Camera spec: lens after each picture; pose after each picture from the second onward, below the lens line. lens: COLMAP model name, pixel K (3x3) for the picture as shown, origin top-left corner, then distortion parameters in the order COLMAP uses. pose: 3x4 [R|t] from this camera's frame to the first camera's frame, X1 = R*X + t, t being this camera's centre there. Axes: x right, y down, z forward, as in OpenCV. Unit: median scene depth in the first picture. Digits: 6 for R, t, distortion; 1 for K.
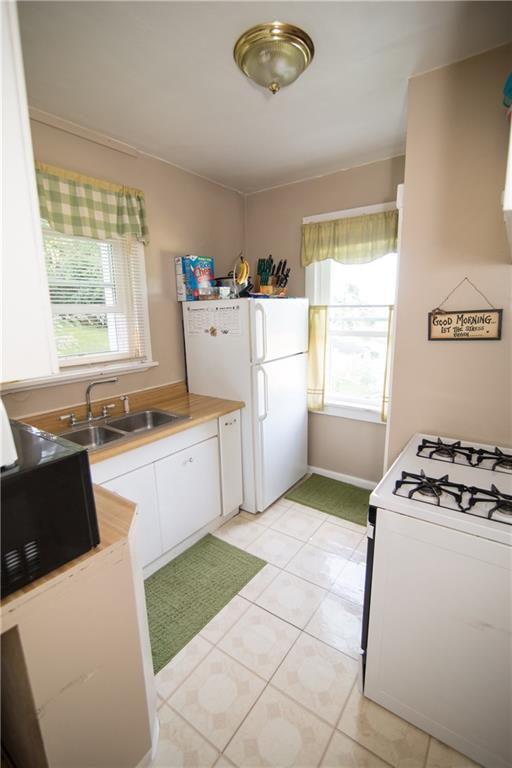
lens RADIAL K [[352.8, 0, 260.5], [0, 352.8, 386.5], [0, 0, 1]] dist [-0.020331, 0.002306]
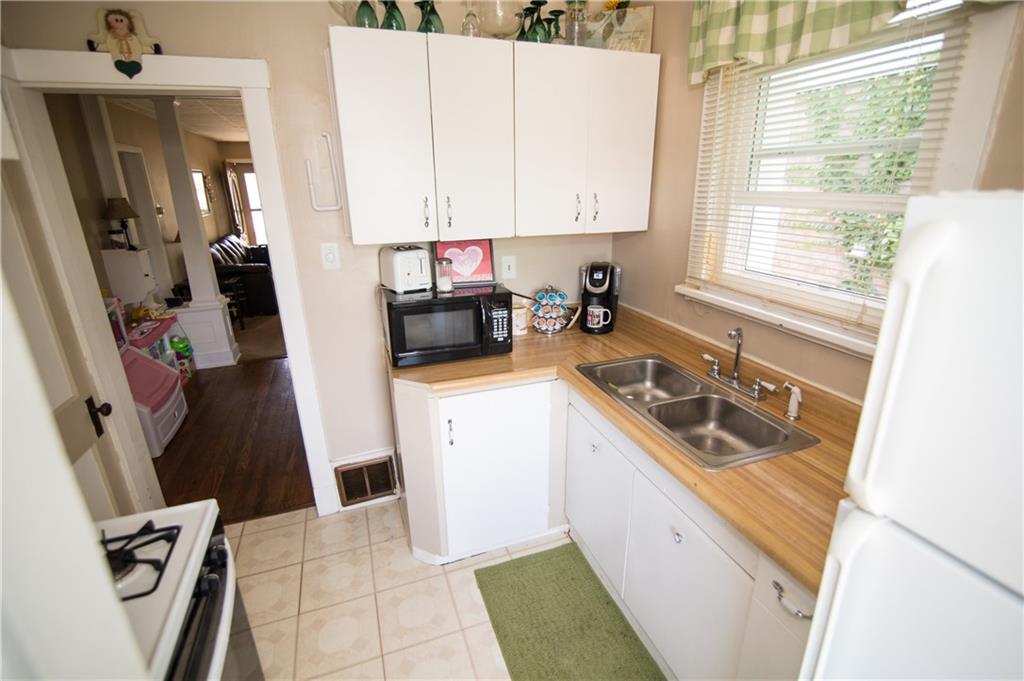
lens RADIAL K [[470.4, 0, 518.4], [0, 470.4, 338.3], [0, 0, 1]] dist [-0.020331, 0.002306]
pose [[-0.567495, 0.272823, -0.776863, 0.377619], [-0.158289, 0.889761, 0.428101, -0.290402], [0.808018, 0.365914, -0.461750, 1.122485]]
